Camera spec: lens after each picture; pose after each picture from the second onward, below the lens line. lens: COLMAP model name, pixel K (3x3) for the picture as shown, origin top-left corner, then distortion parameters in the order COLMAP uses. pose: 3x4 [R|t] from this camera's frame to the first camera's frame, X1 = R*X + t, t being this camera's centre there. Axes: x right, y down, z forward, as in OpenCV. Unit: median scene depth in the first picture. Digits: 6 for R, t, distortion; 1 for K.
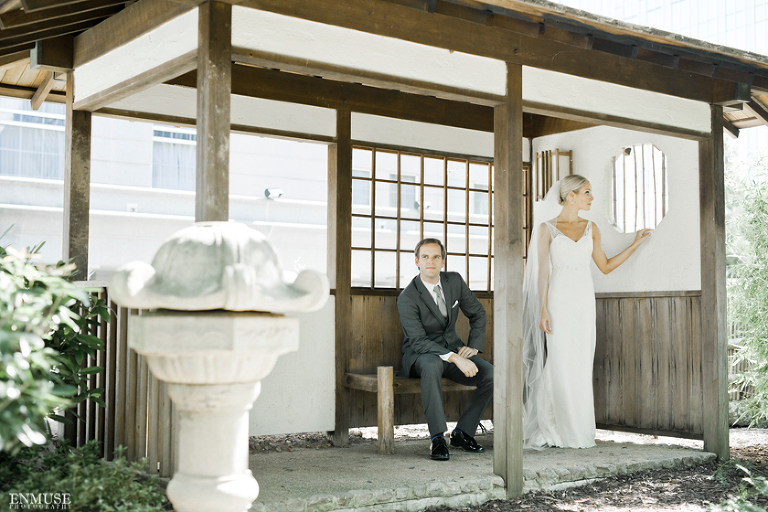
lens RADIAL K [[1075.2, 0, 384.0], [0, 1075.2, 256.0], [0, 0, 1]] dist [-0.038125, -0.030877]
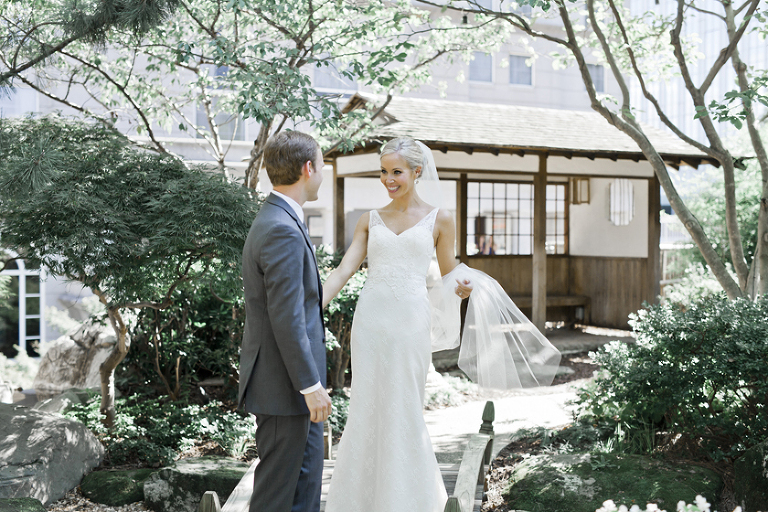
lens RADIAL K [[1222.4, 0, 384.0], [0, 1222.4, 256.0], [0, 0, 1]] dist [-0.004060, -0.007514]
pose [[0.995033, 0.001417, -0.099535, 0.039162], [0.006910, 0.996503, 0.083271, -0.152310], [0.099305, -0.083546, 0.991544, -1.194123]]
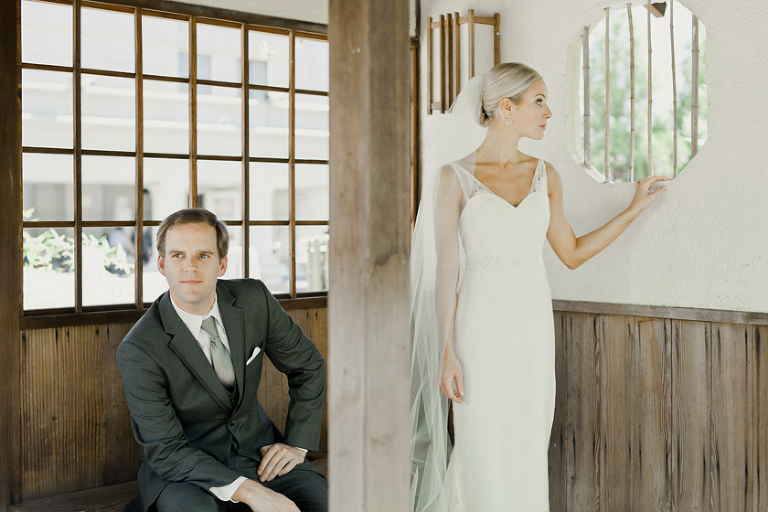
lens RADIAL K [[1222.4, 0, 384.0], [0, 1222.4, 256.0], [0, 0, 1]] dist [-0.004060, -0.007514]
pose [[0.992826, -0.009777, 0.119164, 0.056800], [-0.000281, 0.996458, 0.084093, -0.036497], [-0.119564, -0.083524, 0.989307, 0.471273]]
